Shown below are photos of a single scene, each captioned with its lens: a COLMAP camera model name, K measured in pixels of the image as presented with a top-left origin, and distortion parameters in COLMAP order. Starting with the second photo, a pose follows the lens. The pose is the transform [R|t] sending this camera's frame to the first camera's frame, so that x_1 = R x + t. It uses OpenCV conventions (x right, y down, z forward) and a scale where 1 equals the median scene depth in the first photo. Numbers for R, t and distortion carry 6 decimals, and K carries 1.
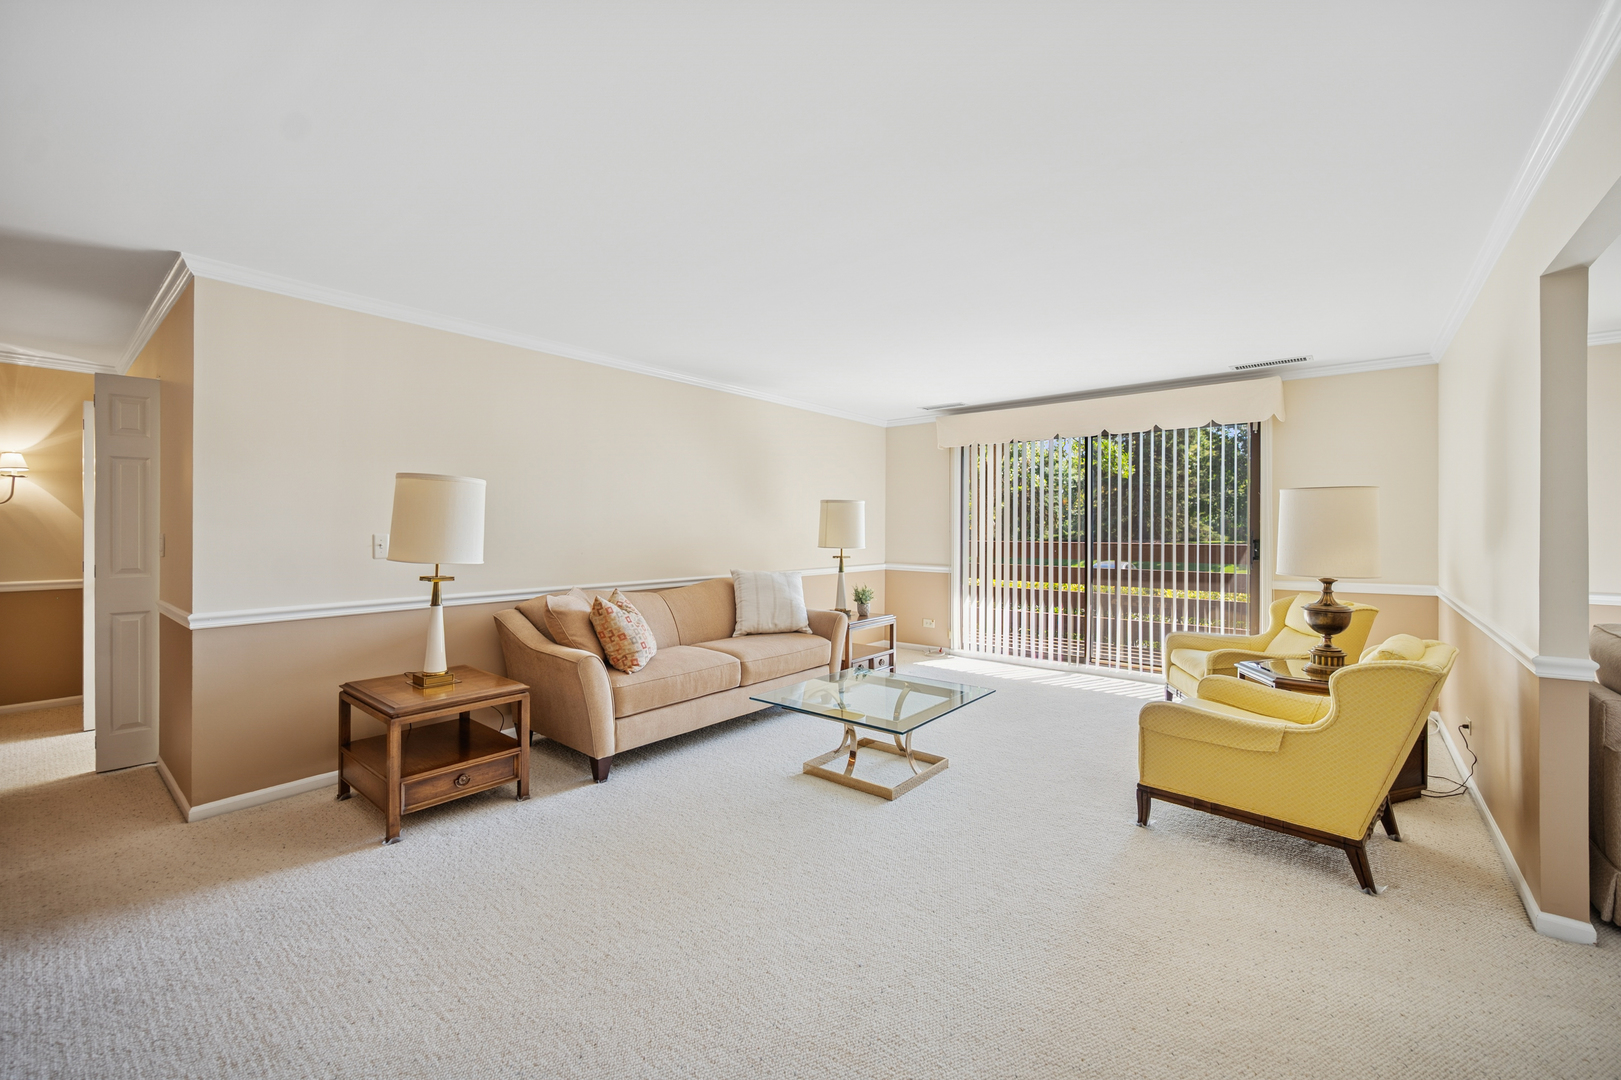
lens RADIAL K [[648.5, 0, 812.2], [0, 648.5, 518.5], [0, 0, 1]] dist [0.000696, -0.002289]
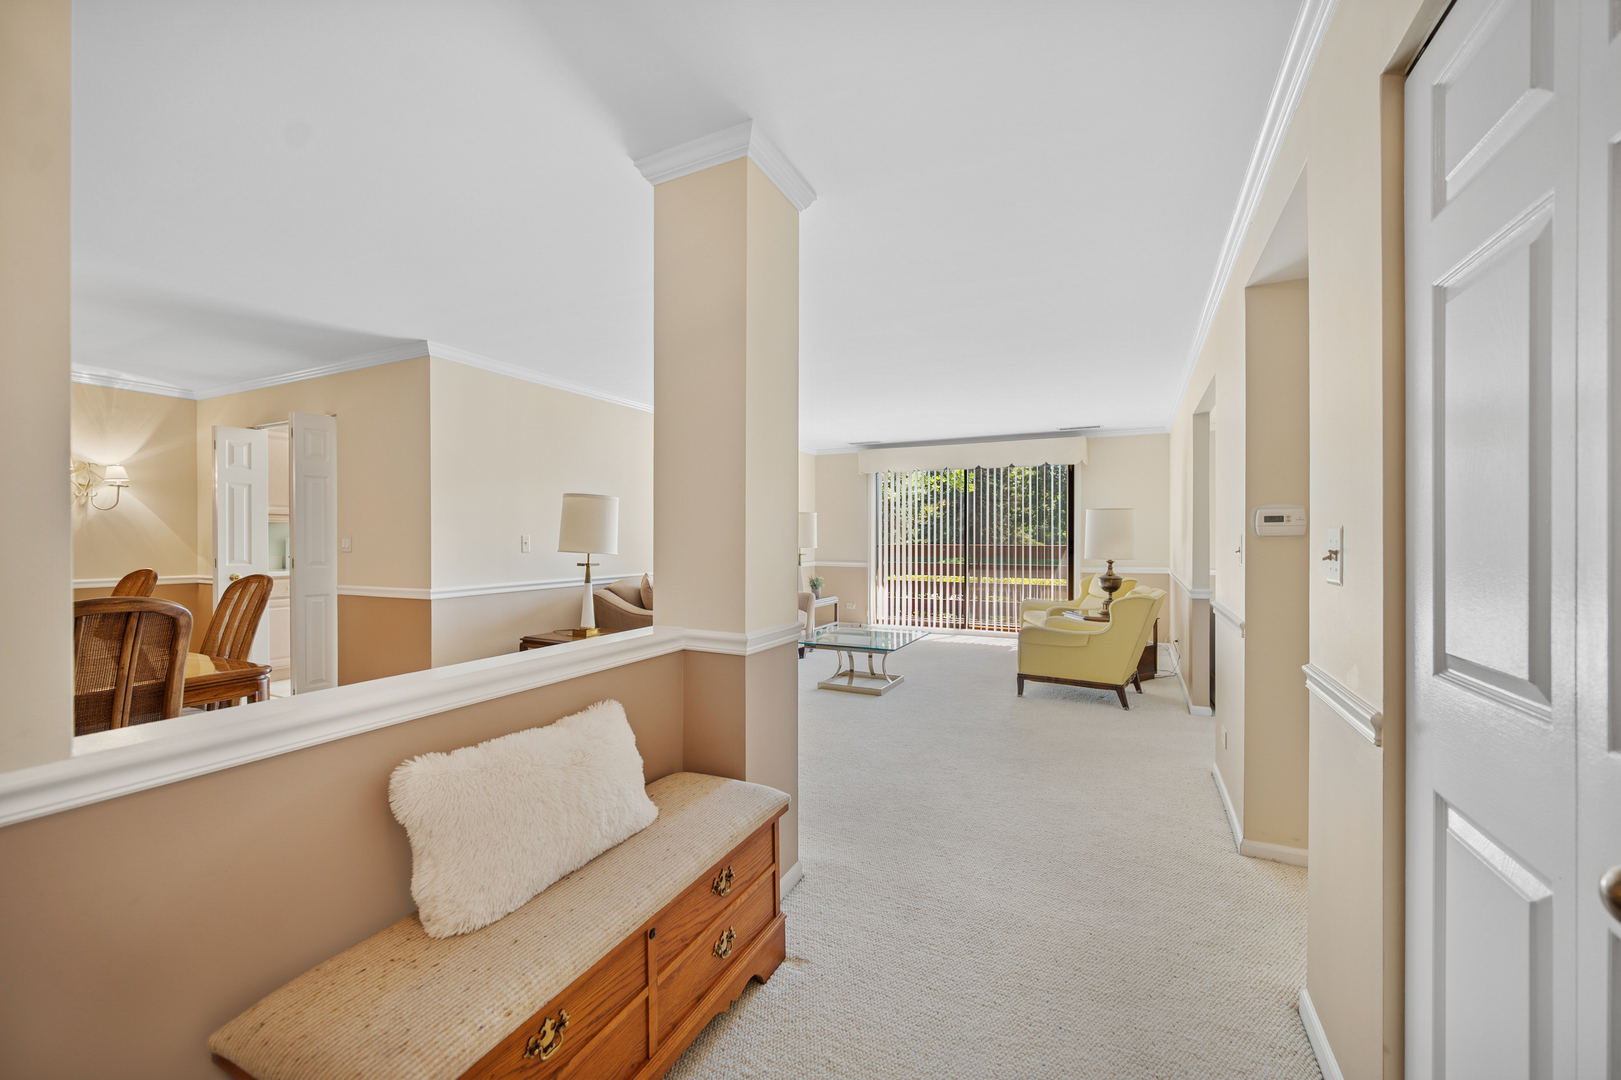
lens RADIAL K [[648.5, 0, 812.2], [0, 648.5, 518.5], [0, 0, 1]] dist [0.000696, -0.002289]
pose [[0.973655, 0.006376, 0.227936, -0.333597], [-0.003187, 0.999892, -0.014356, 0.005601], [-0.228003, 0.013251, 0.973570, -0.449471]]
